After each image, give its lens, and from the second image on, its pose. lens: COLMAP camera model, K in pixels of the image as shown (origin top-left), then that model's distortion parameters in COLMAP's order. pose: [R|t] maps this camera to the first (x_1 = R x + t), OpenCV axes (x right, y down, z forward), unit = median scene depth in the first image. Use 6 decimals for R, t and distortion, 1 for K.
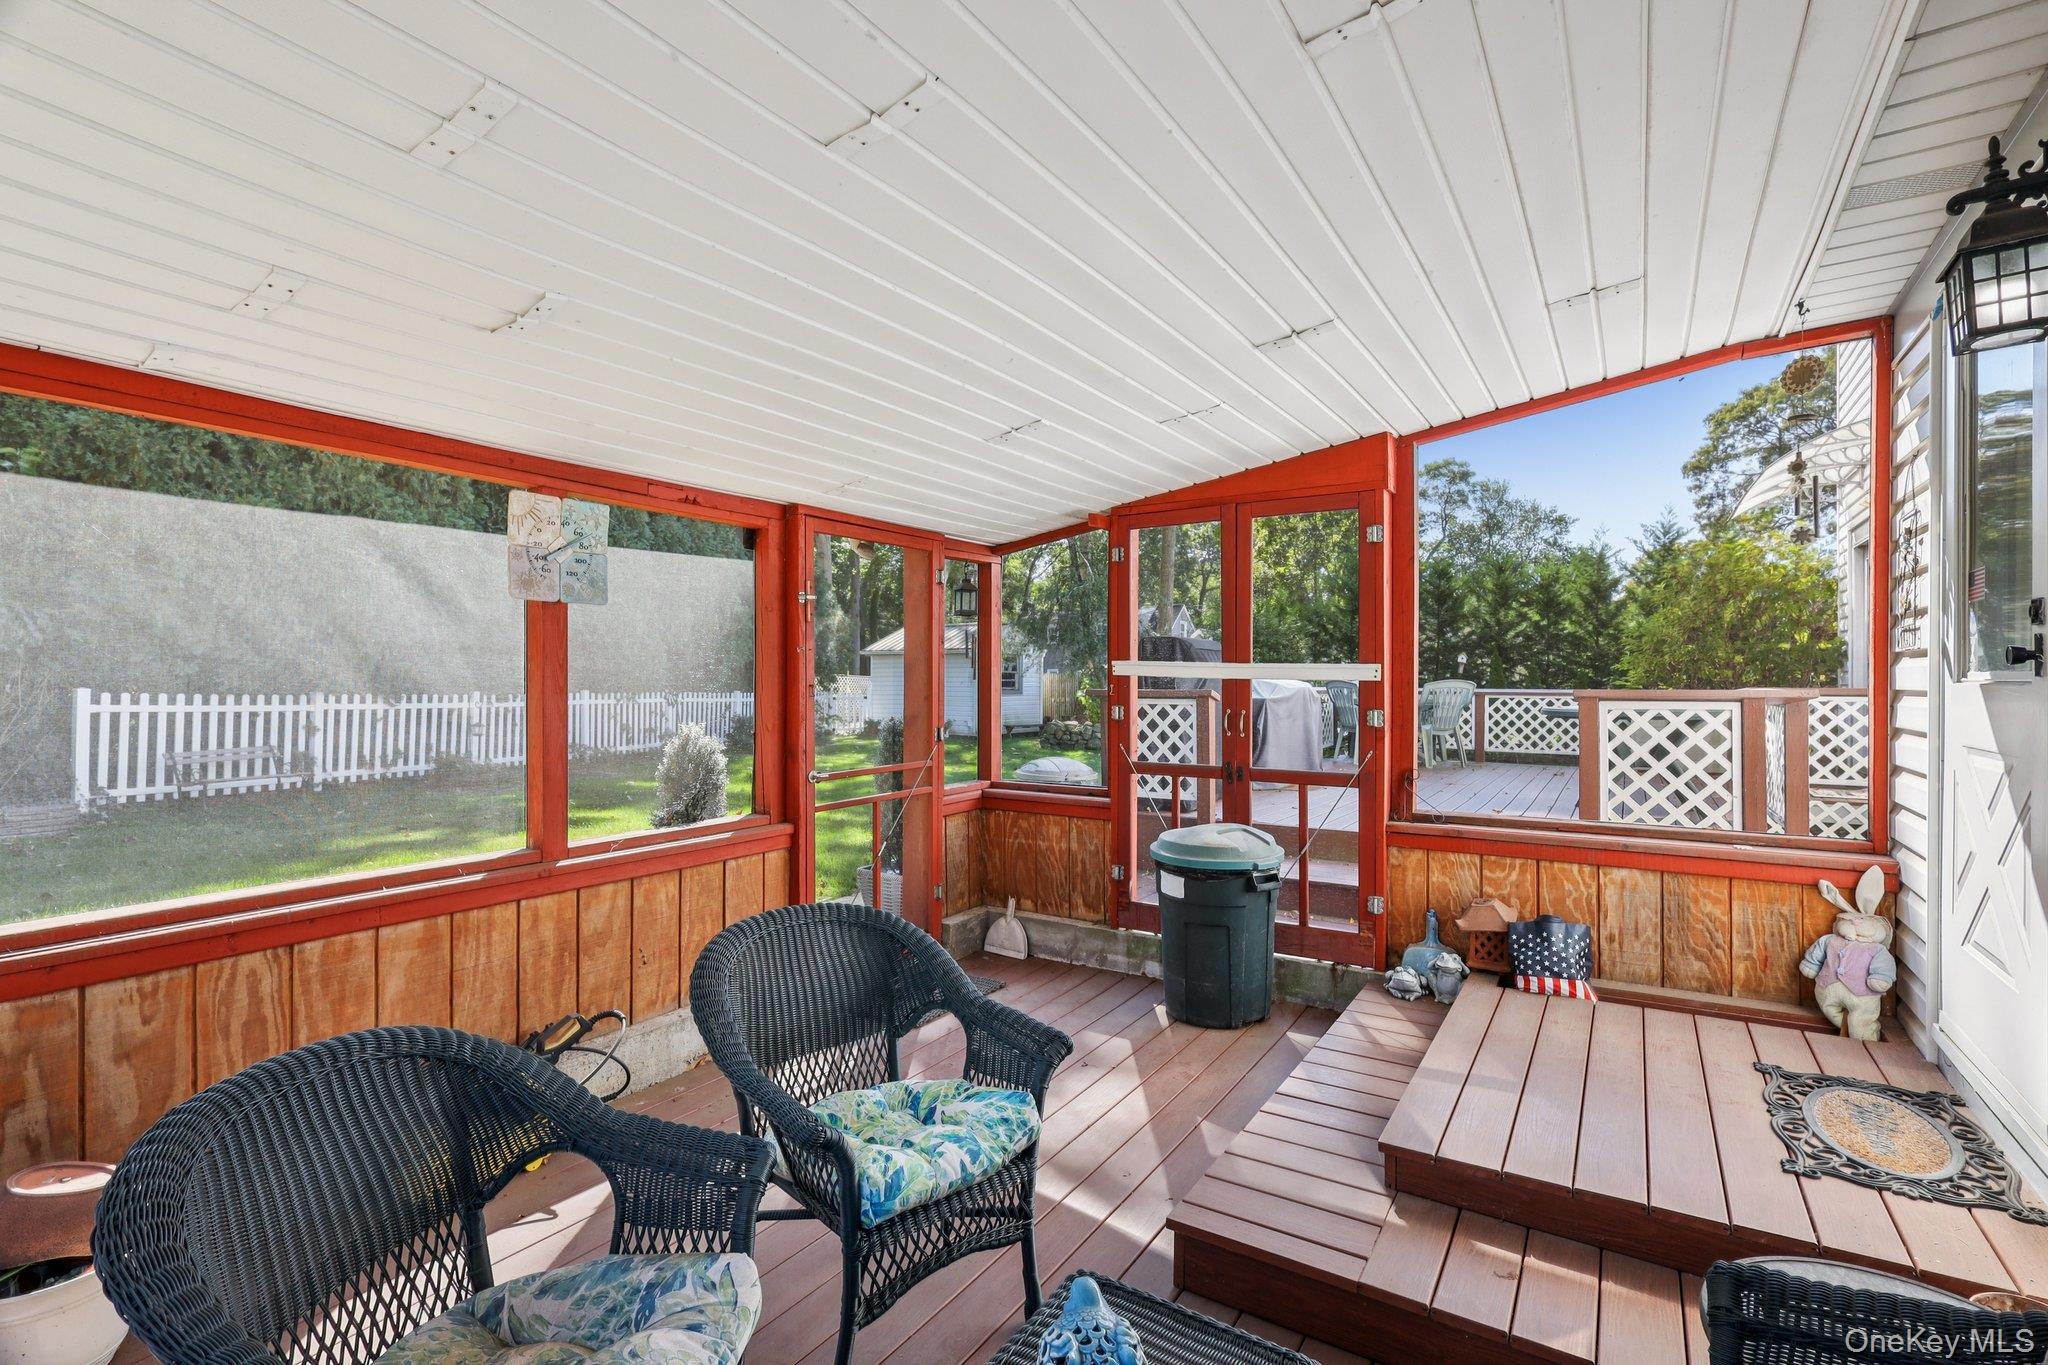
lens RADIAL K [[943.1, 0, 1015.1], [0, 943.1, 675.8], [0, 0, 1]] dist [0.001598, 0.001411]
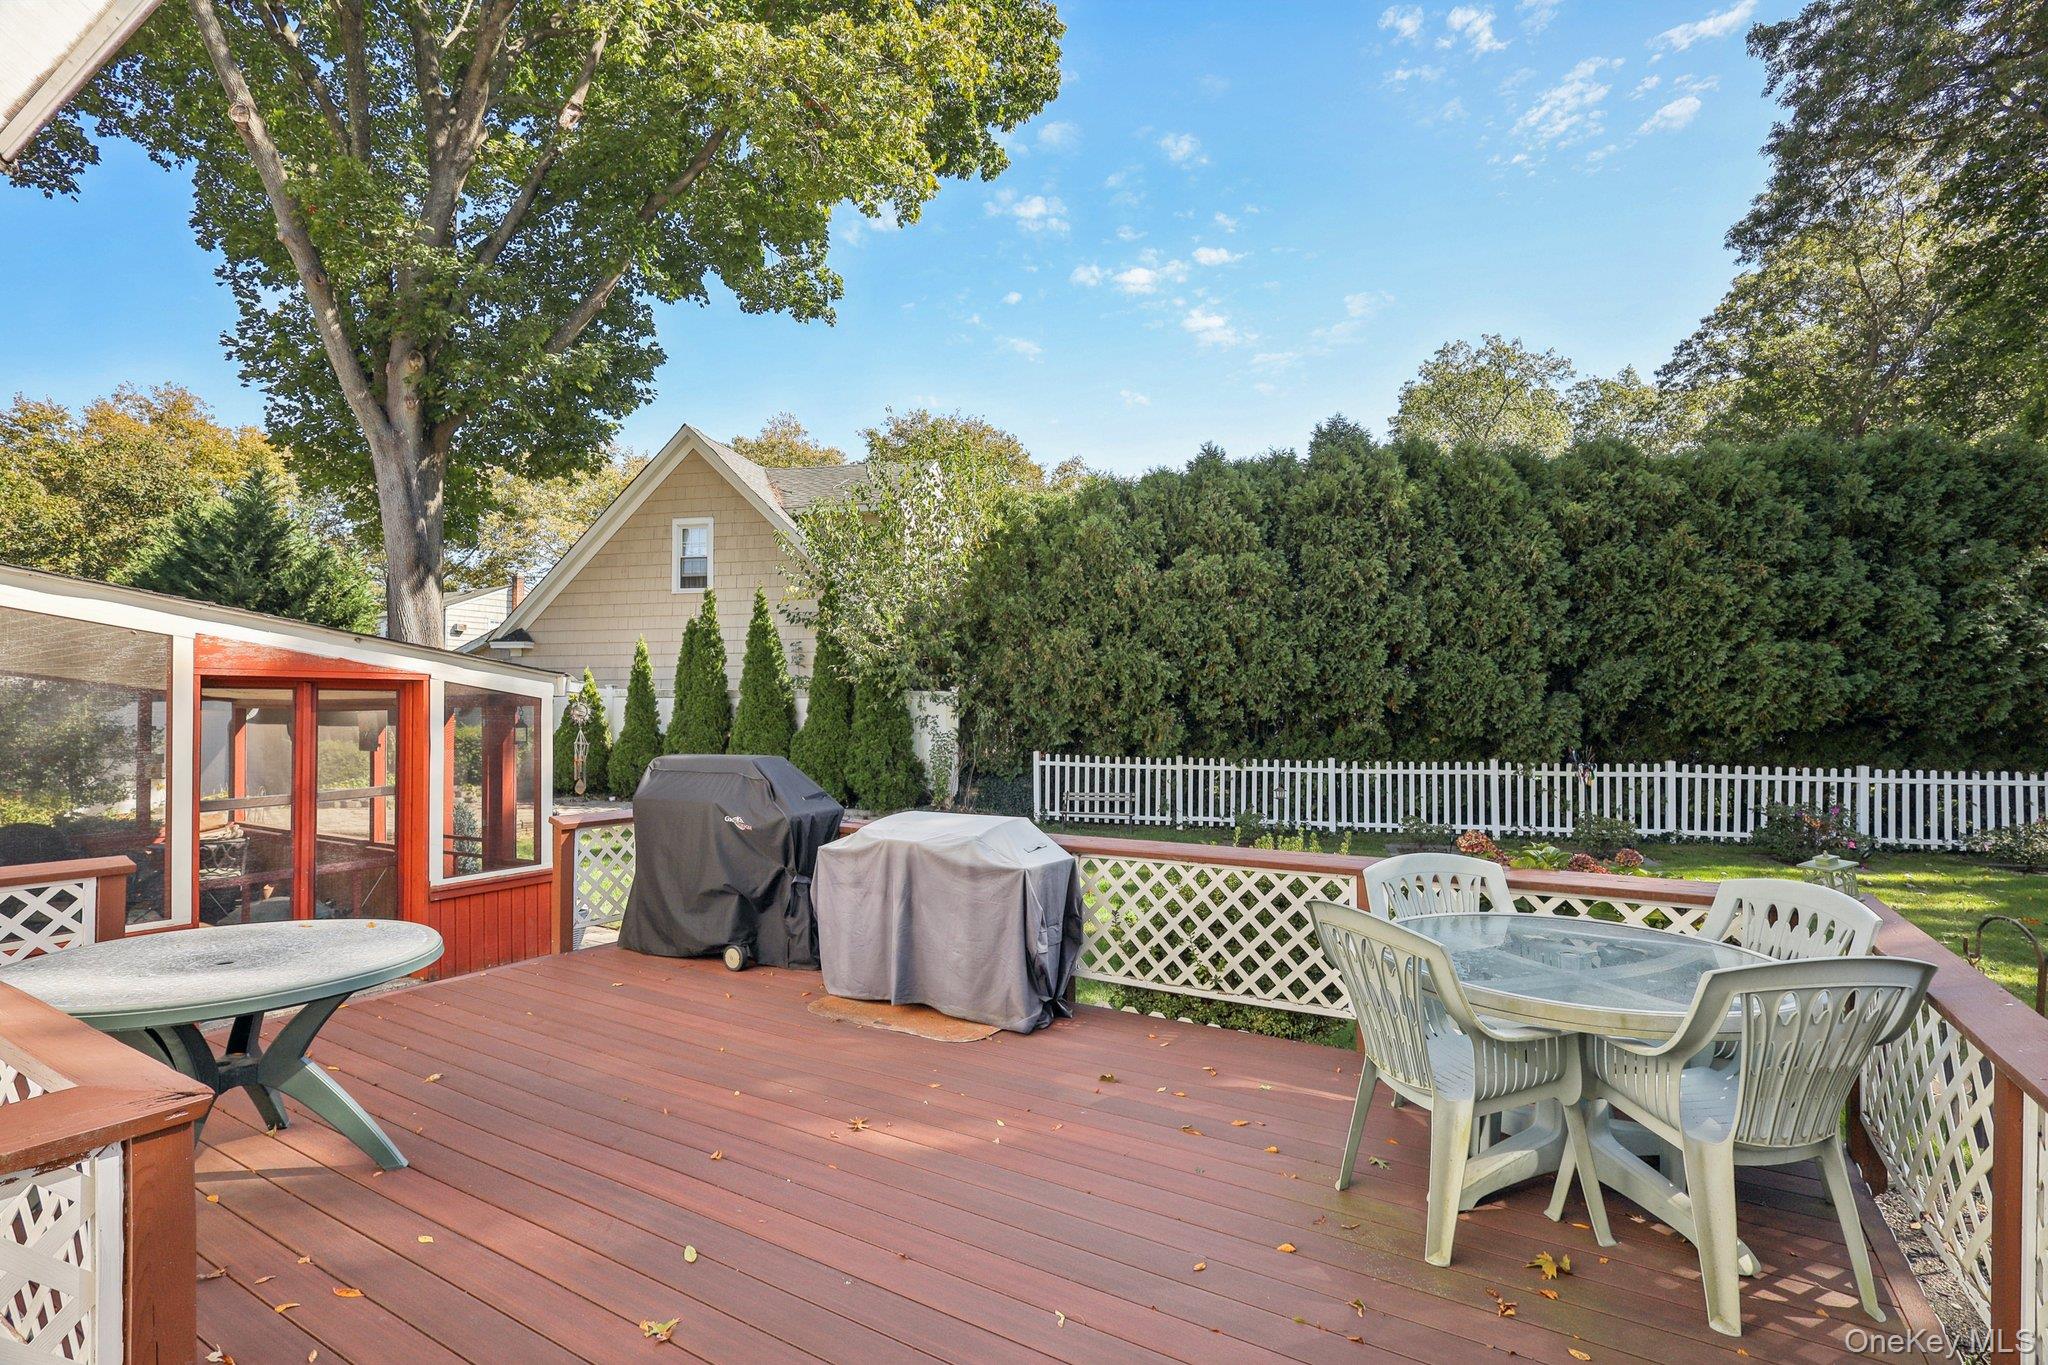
lens RADIAL K [[943.1, 0, 1018.1], [0, 943.1, 693.3], [0, 0, 1]] dist [0.001598, 0.001411]
pose [[0.050685, -0.020124, -0.998512, 2.427053], [0.005796, 0.999786, -0.019856, -0.190038], [0.998698, -0.004781, 0.050790, 2.848938]]
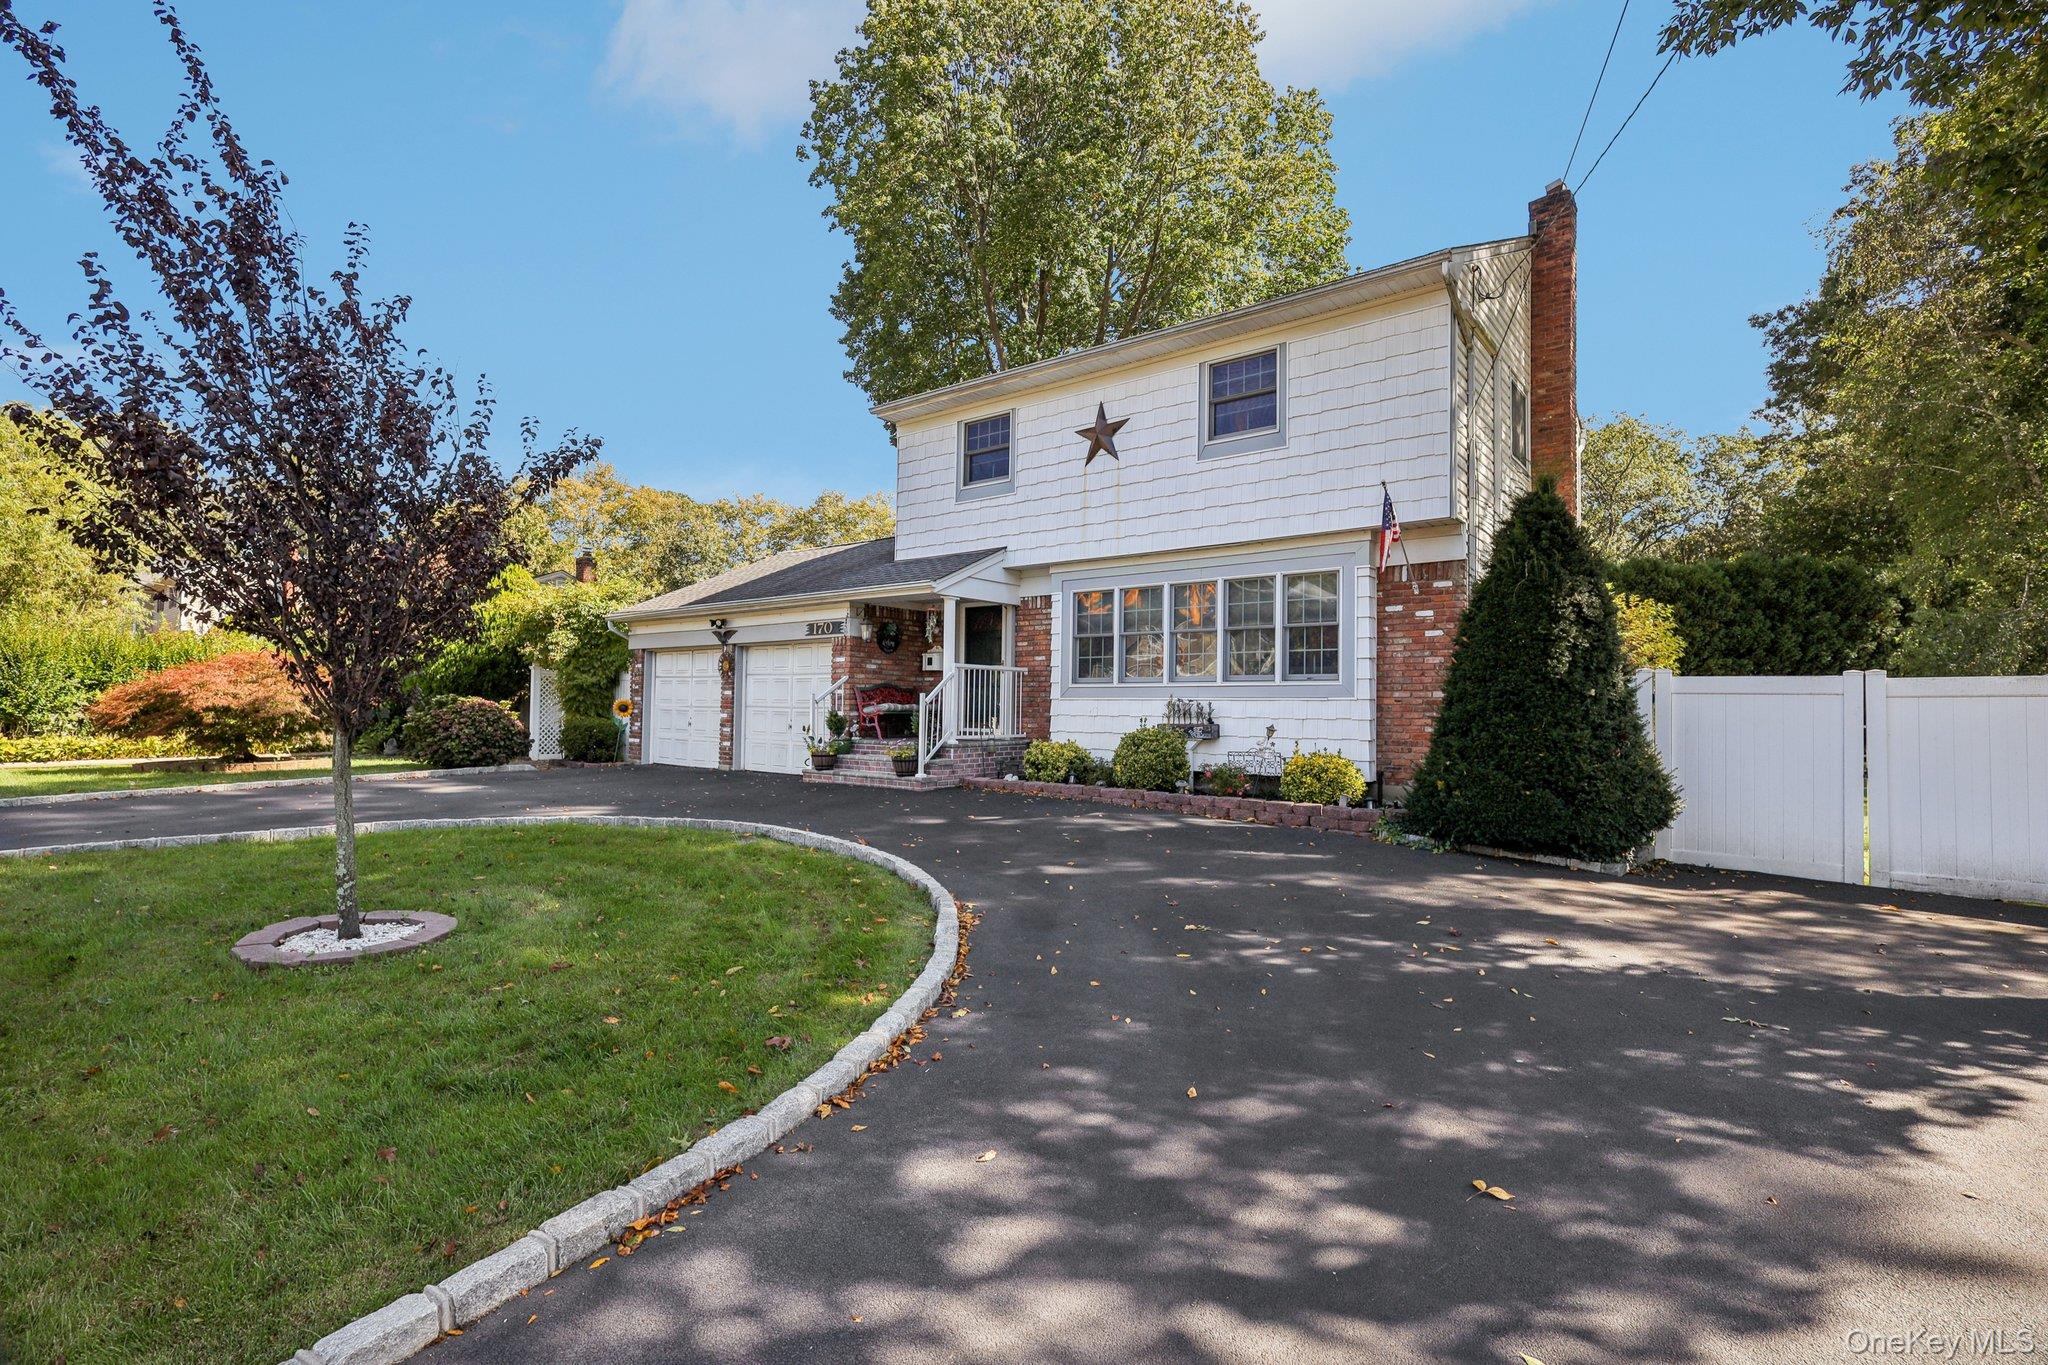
lens RADIAL K [[943.1, 0, 1014.8], [0, 943.1, 685.5], [0, 0, 1]] dist [0.001598, 0.001411]
pose [[-0.078952, -0.003551, -0.996872, 8.479013], [-0.004270, 0.999986, -0.003224, -0.161633], [0.996869, 0.004002, -0.078966, 0.148035]]
